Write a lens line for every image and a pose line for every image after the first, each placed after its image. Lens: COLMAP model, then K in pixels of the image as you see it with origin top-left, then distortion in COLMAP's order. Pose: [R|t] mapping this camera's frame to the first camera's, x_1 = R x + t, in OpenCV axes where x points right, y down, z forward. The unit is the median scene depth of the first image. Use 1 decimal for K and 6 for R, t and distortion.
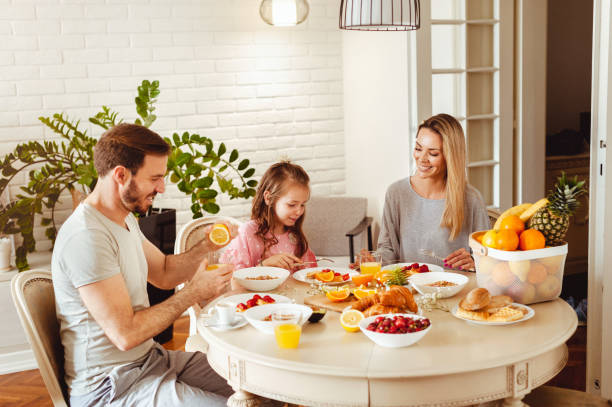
lens RADIAL K [[890.5, 0, 303.4], [0, 890.5, 205.2], [0, 0, 1]] dist [0.006527, 0.095099]
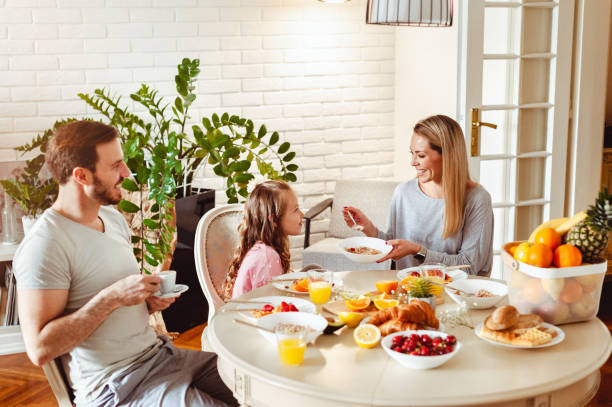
lens RADIAL K [[889.0, 0, 302.9], [0, 889.0, 205.2], [0, 0, 1]] dist [0.014558, 0.049792]
pose [[0.996499, 0.037839, -0.074545, 0.028983], [-0.034674, 0.998460, 0.043302, -0.026453], [0.076069, -0.040565, 0.996277, 0.033143]]
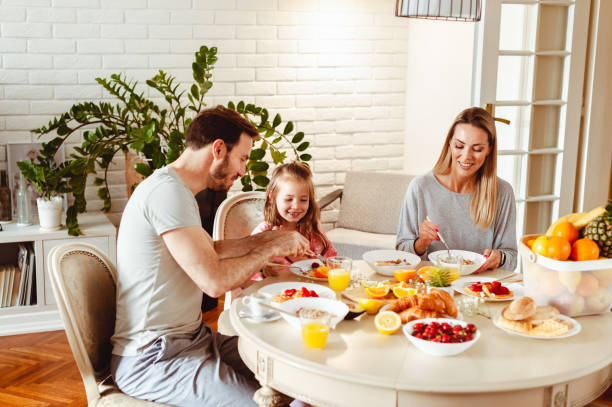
lens RADIAL K [[889.0, 0, 302.9], [0, 889.0, 205.2], [0, 0, 1]] dist [0.014558, 0.049792]
pose [[0.995293, 0.065988, -0.070977, 0.013061], [-0.062350, 0.996683, 0.052303, -0.023354], [0.074193, -0.047631, 0.996106, 0.021578]]
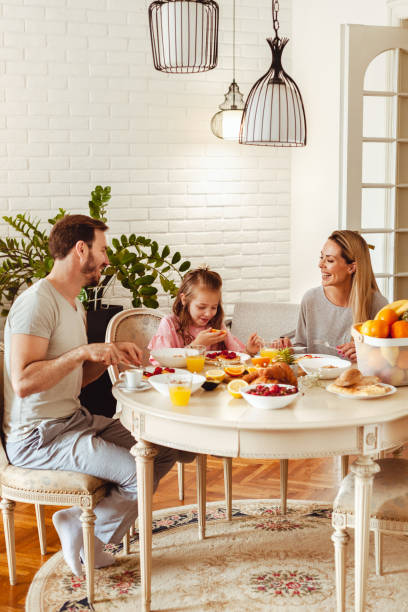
lens RADIAL K [[949.9, 0, 195.1], [0, 949.9, 303.2], [0, 0, 1]] dist [0.016447, 0.045653]
pose [[0.993647, 0.041408, -0.104648, 0.069693], [-0.044164, 0.998732, -0.024161, 0.027108], [0.103514, 0.028629, 0.994216, -0.149356]]
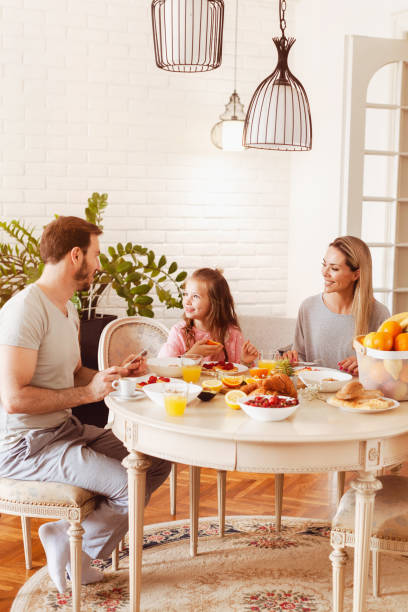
lens RADIAL K [[937.4, 0, 206.6], [0, 937.4, 306.2], [0, 0, 1]] dist [0.009590, 0.062070]
pose [[0.994313, 0.062443, -0.086274, 0.063200], [-0.066151, 0.996975, -0.040810, 0.034252], [0.083465, 0.046285, 0.995435, -0.113812]]
